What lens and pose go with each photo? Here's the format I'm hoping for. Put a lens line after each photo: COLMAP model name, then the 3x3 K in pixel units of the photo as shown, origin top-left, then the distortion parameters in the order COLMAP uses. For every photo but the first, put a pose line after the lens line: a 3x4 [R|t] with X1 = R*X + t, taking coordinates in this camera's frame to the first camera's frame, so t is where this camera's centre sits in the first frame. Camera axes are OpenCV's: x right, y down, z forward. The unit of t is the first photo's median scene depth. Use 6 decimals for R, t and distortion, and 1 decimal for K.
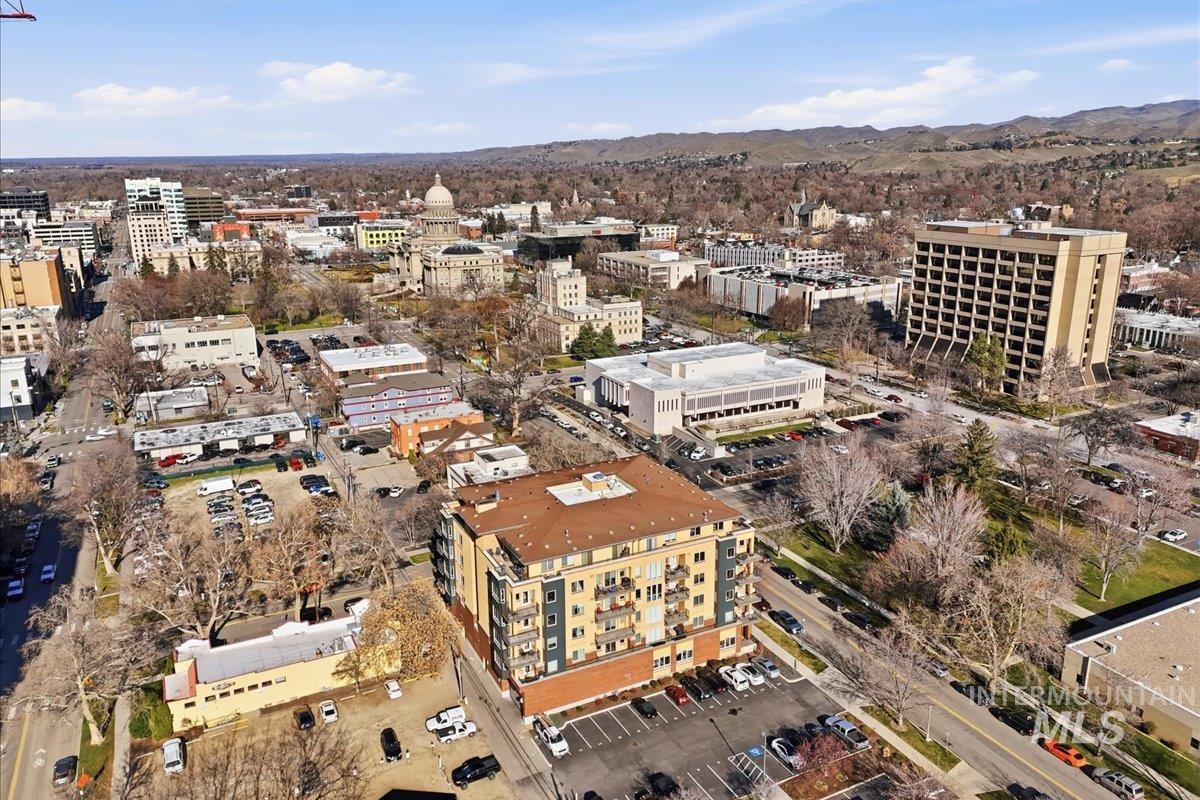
lens RADIAL K [[879.2, 0, 603.7], [0, 879.2, 397.2], [0, 0, 1]] dist [0.061484, -0.048999]
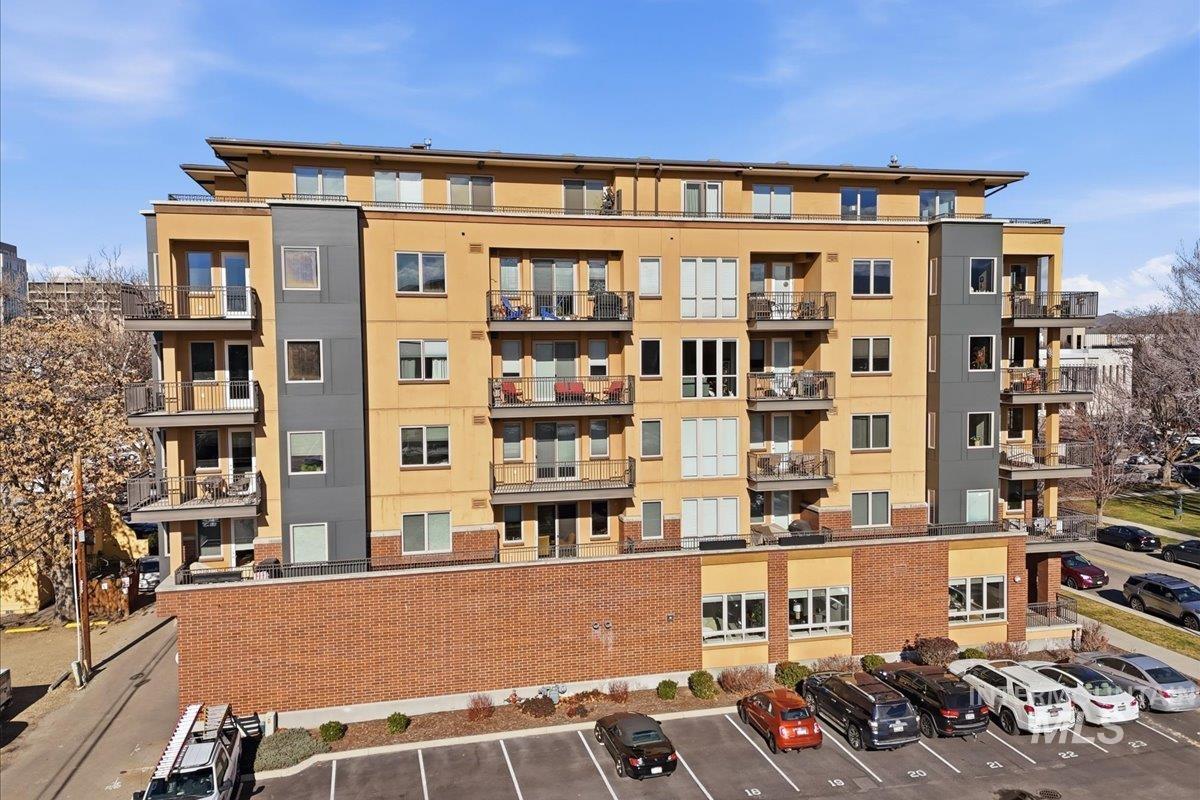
lens RADIAL K [[879.2, 0, 593.4], [0, 879.2, 400.5], [0, 0, 1]] dist [0.061484, -0.048999]
pose [[0.969636, 0.005463, -0.244491, 0.091785], [-0.055402, 0.978665, -0.197852, 0.292117], [0.238194, 0.205389, 0.949252, 0.702489]]
